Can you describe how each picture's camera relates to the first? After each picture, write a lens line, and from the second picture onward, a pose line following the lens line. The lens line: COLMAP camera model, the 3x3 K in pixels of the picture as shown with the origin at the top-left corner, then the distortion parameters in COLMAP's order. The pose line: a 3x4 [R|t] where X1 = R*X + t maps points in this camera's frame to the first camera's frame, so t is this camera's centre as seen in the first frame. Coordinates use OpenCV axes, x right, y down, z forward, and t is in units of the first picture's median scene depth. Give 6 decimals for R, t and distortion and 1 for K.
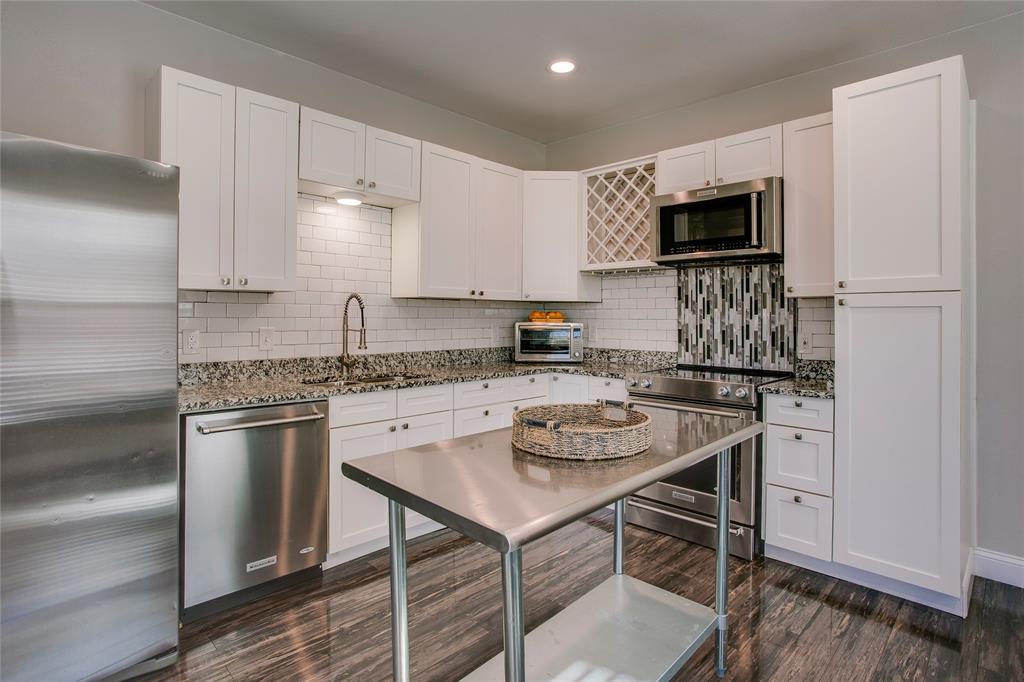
lens RADIAL K [[522.4, 0, 511.1], [0, 522.4, 312.5], [0, 0, 1]] dist [-0.051751, 0.026802]
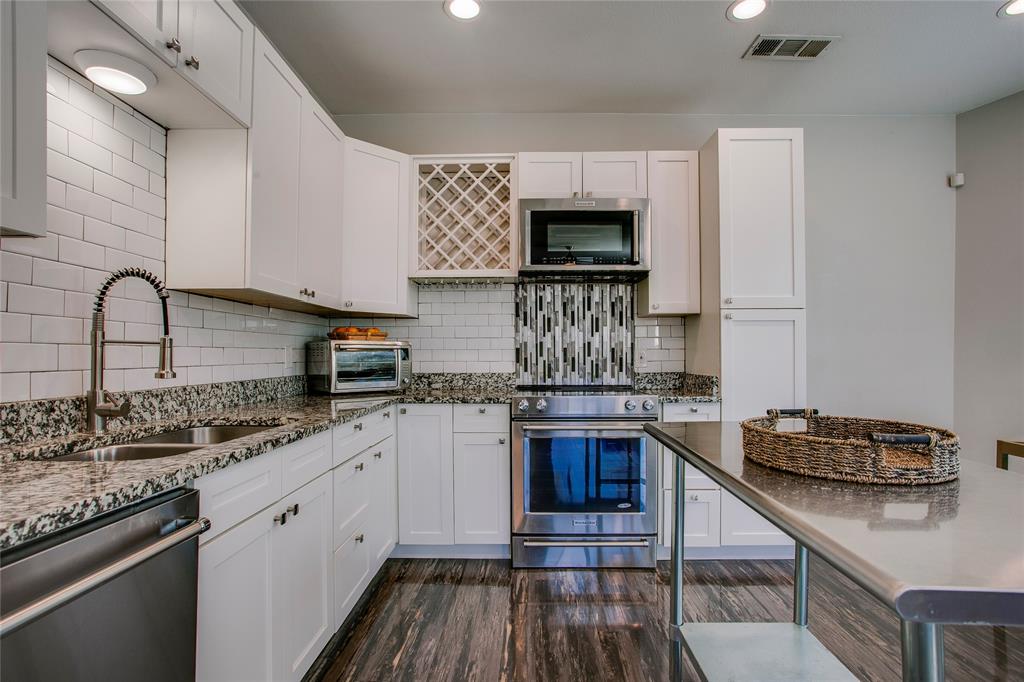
lens RADIAL K [[502.9, 0, 515.8], [0, 502.9, 350.9], [0, 0, 1]] dist [-0.045542, 0.018886]
pose [[0.729905, -0.002249, 0.683544, -0.340681], [0.000969, 0.999997, 0.002255, 0.040033], [-0.683547, -0.000984, 0.729905, 0.384180]]
